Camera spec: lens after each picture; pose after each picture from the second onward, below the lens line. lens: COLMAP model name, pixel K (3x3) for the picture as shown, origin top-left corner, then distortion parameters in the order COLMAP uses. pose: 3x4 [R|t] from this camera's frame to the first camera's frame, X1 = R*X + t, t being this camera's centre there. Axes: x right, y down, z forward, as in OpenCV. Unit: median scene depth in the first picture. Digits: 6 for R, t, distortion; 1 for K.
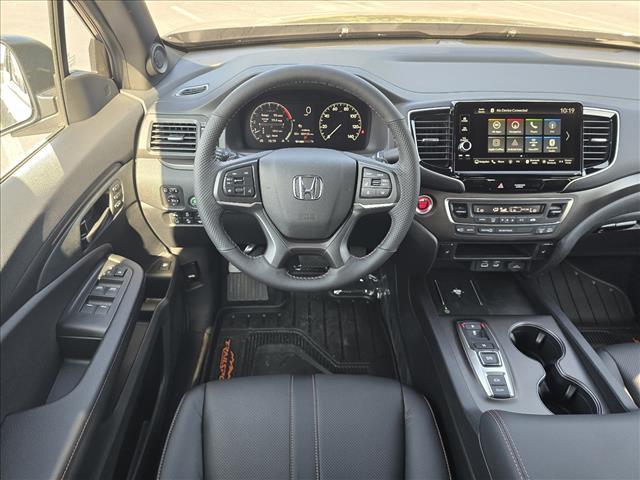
lens RADIAL K [[431.6, 0, 318.1], [0, 431.6, 241.5], [0, 0, 1]] dist [0.044260, -0.040364]
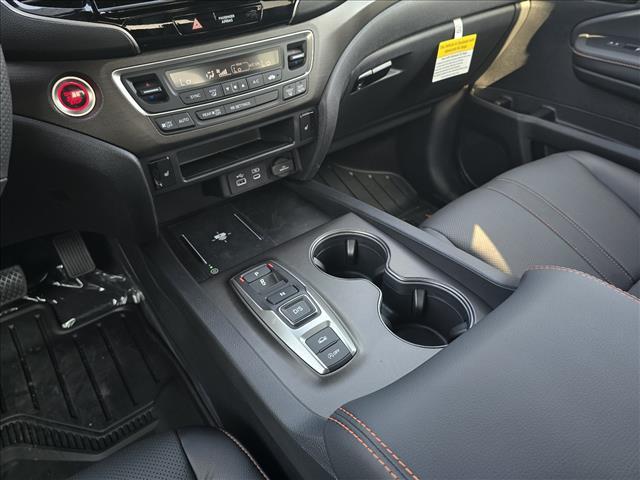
lens RADIAL K [[431.6, 0, 318.1], [0, 431.6, 241.5], [0, 0, 1]] dist [0.044260, -0.040364]
pose [[0.813777, -0.396381, 0.425029, 0.185546], [0.384387, 0.915608, 0.117931, 0.114280], [-0.435905, 0.067406, 0.897465, 0.418394]]
